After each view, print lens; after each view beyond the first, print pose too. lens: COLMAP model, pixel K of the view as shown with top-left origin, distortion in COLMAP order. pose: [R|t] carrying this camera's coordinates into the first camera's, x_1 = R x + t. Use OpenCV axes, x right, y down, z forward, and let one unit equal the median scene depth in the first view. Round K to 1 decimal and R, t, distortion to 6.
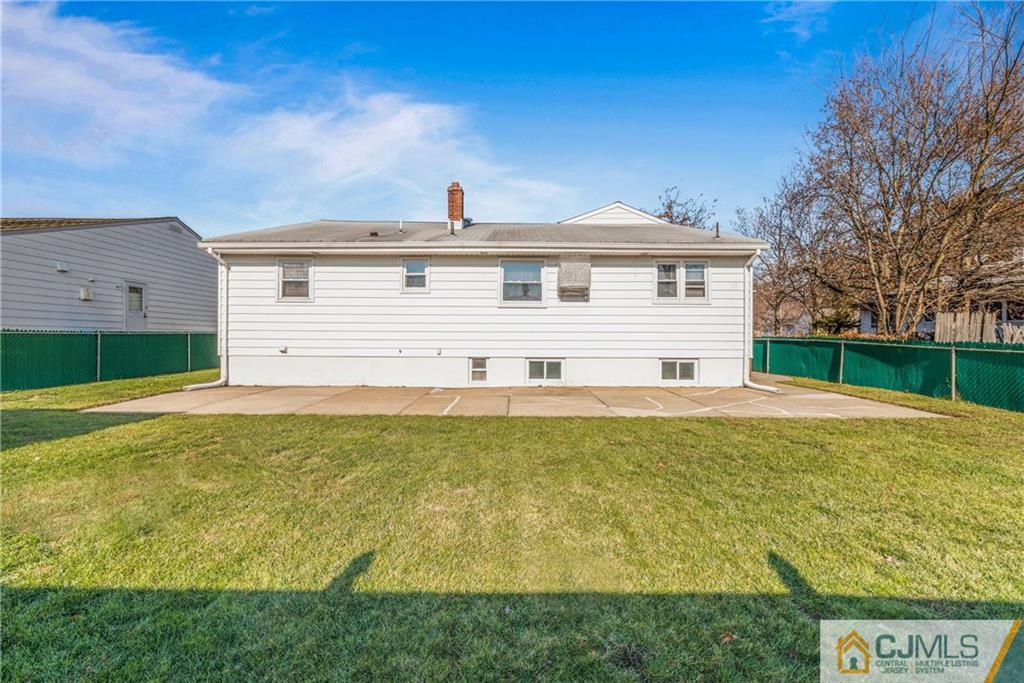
lens RADIAL K [[439.8, 0, 512.0], [0, 439.8, 341.5], [0, 0, 1]] dist [-0.001683, -0.000248]
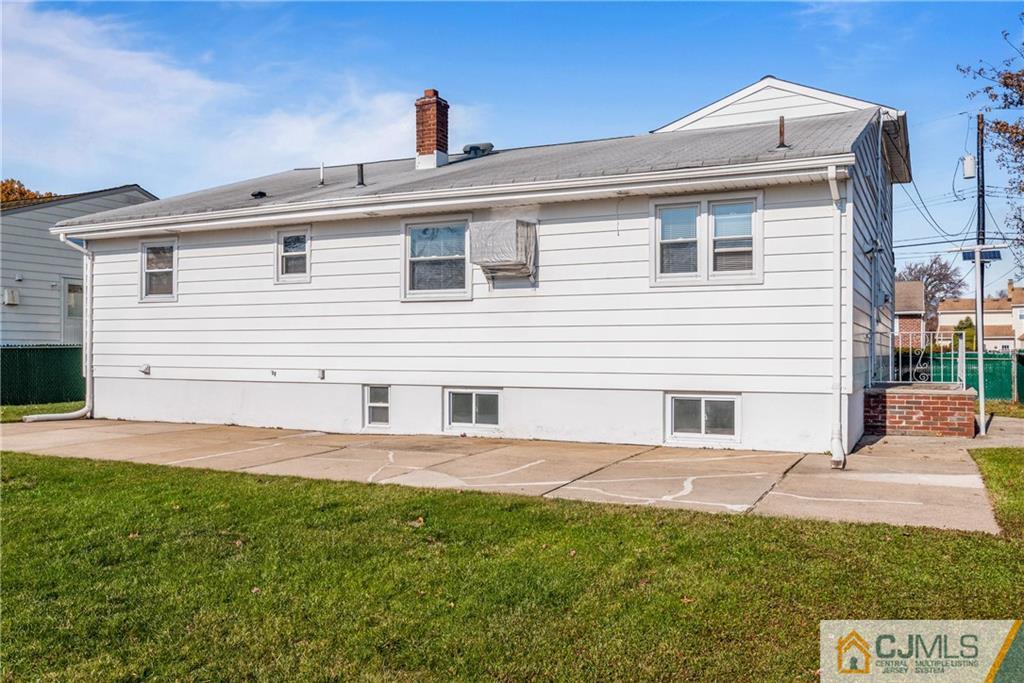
lens RADIAL K [[874.0, 0, 512.0], [0, 874.0, 341.5], [0, 0, 1]] dist [0.002182, -0.000775]
pose [[0.897767, -0.007430, -0.440408, 0.627663], [-0.002435, 0.999759, -0.021831, 0.002598], [0.440464, 0.020672, 0.897532, -0.003499]]
